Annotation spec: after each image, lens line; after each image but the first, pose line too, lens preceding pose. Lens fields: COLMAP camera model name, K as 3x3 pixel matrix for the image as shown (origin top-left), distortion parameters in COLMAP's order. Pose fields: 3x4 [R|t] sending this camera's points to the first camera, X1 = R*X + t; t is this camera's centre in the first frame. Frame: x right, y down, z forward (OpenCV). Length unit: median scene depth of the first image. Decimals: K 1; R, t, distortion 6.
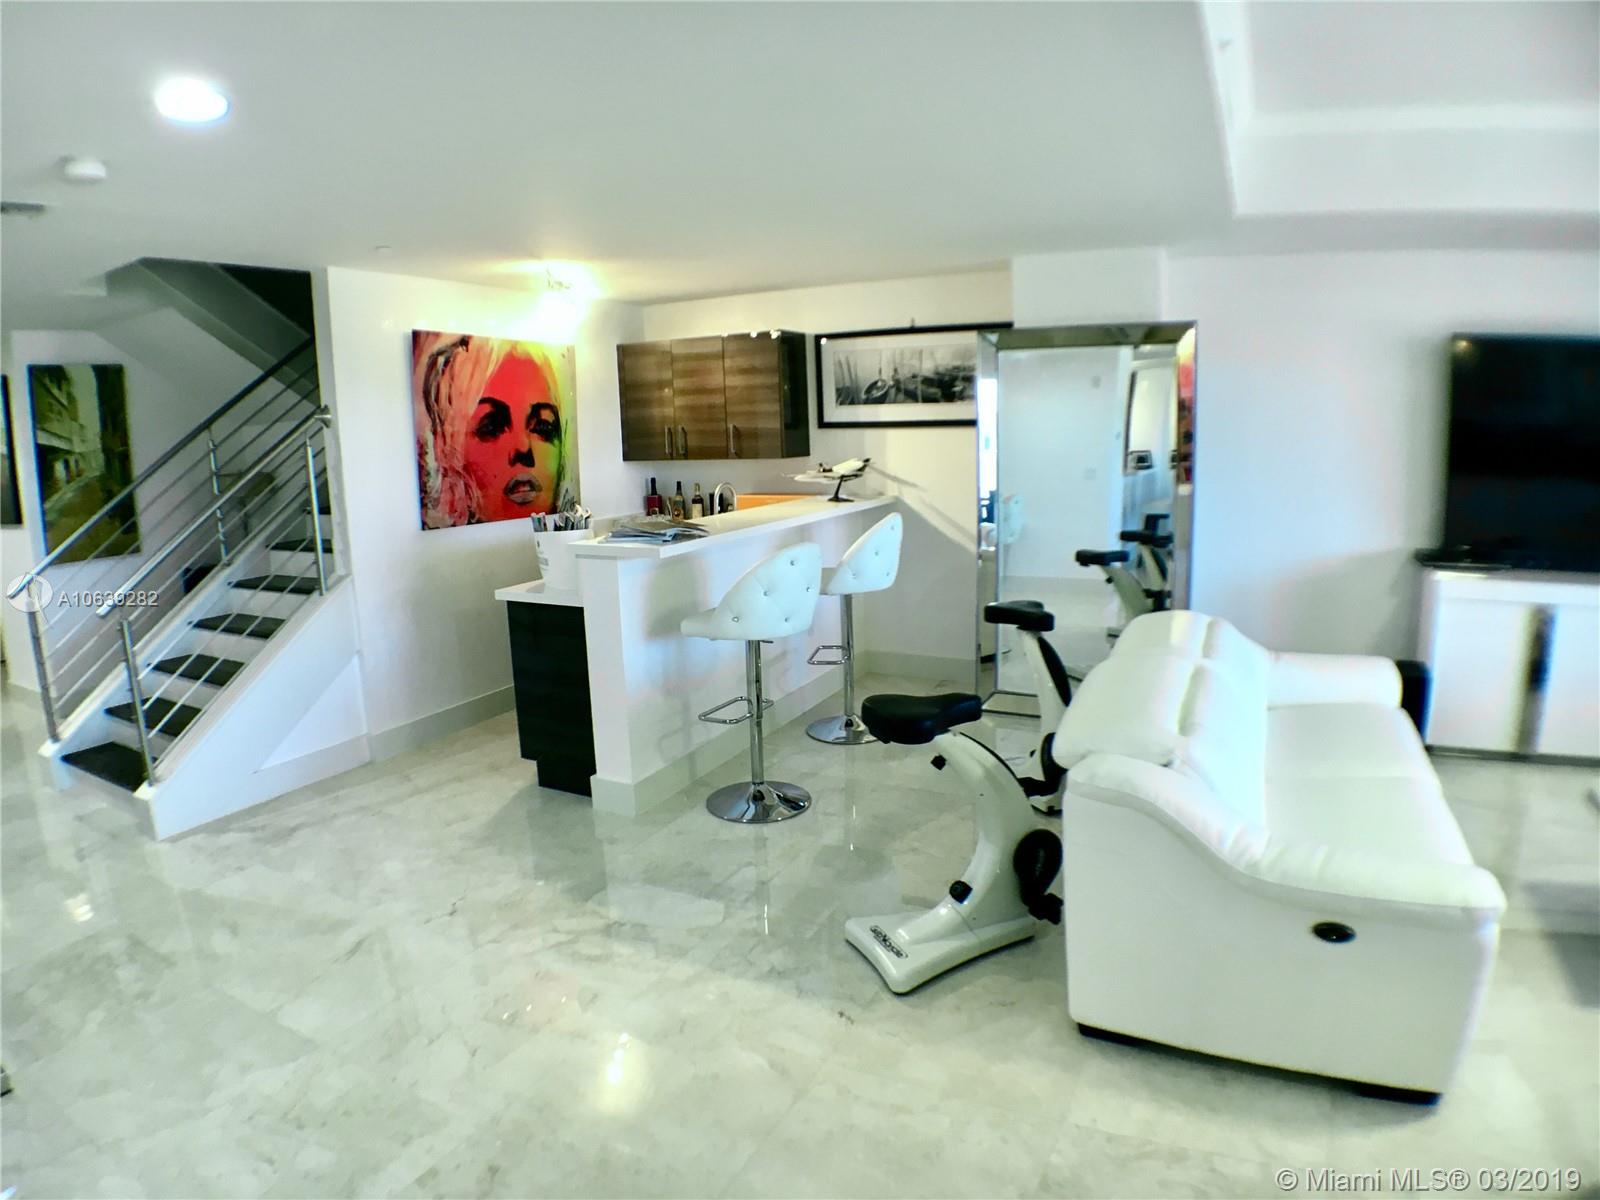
lens RADIAL K [[944.4, 0, 795.2], [0, 944.4, 592.1], [0, 0, 1]] dist [-0.167771, 0.020475]
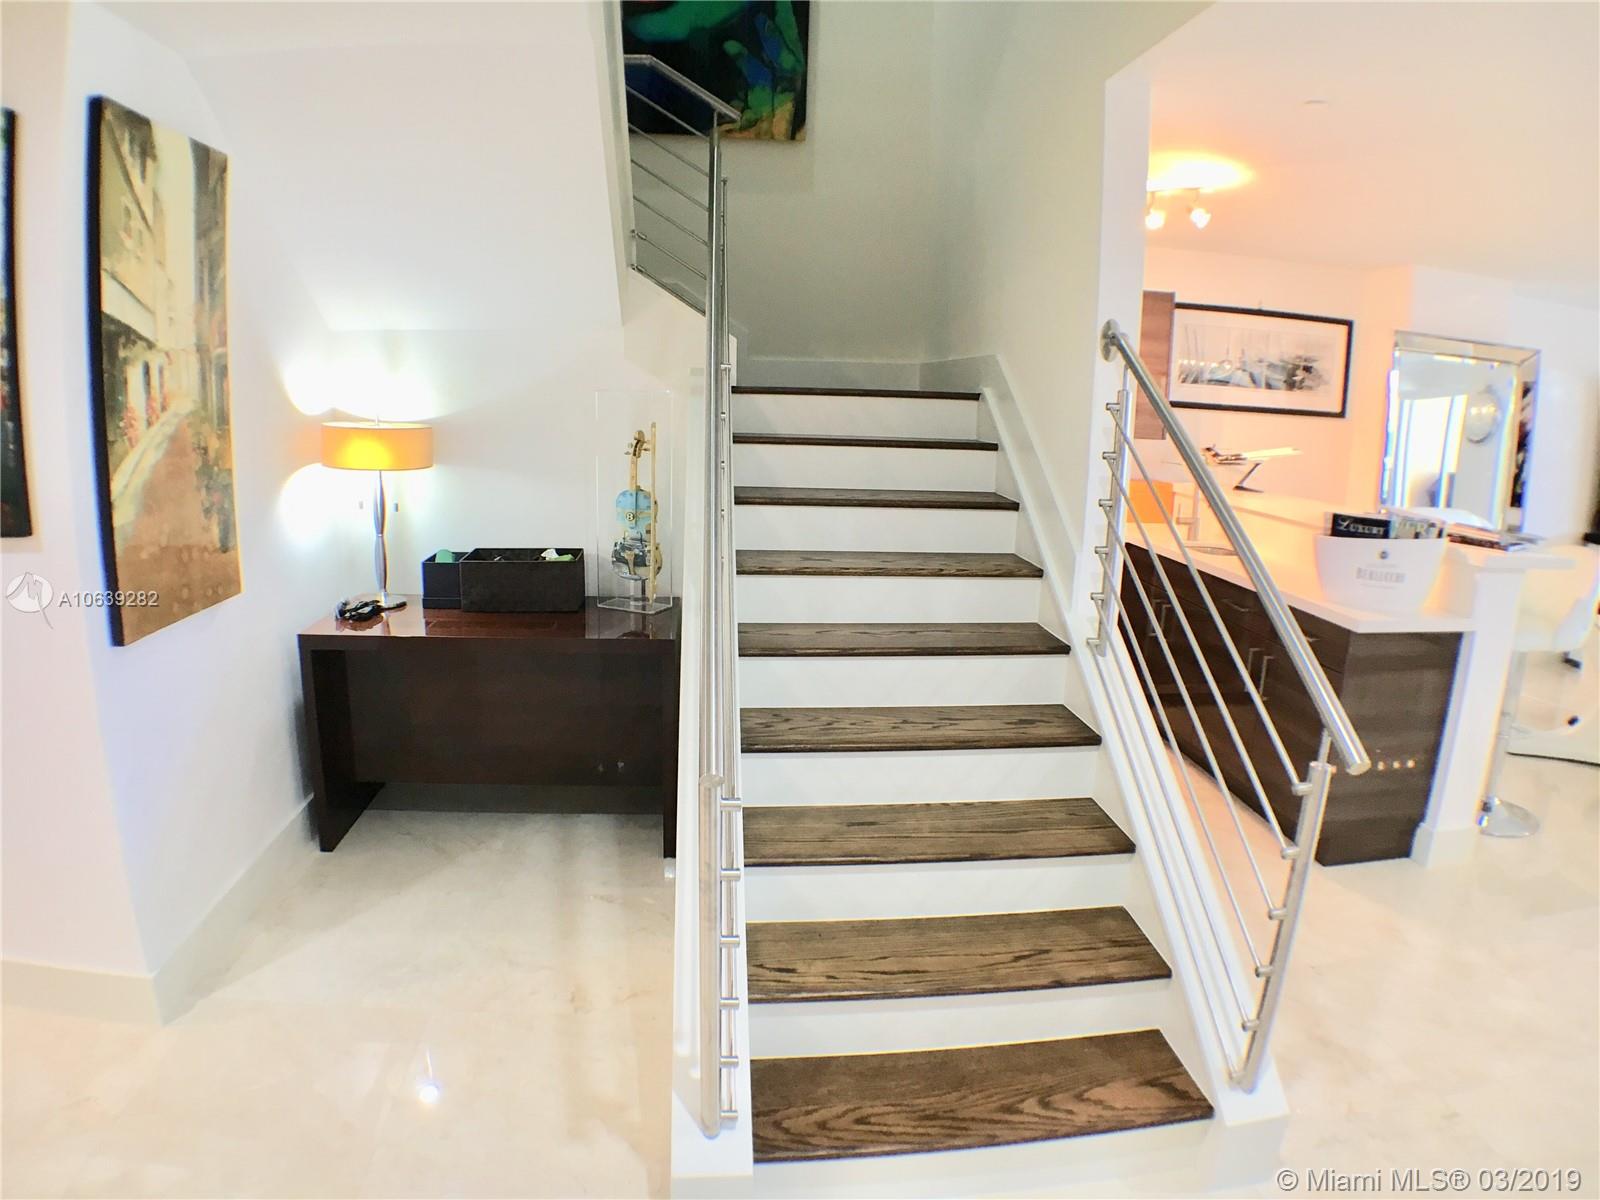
lens RADIAL K [[944.4, 0, 795.2], [0, 944.4, 592.1], [0, 0, 1]] dist [-0.167771, 0.020475]
pose [[0.836890, -0.064139, 0.543600, -0.779892], [0.047130, 0.997867, 0.045180, -0.055224], [-0.545338, -0.012191, 0.838128, 0.474729]]
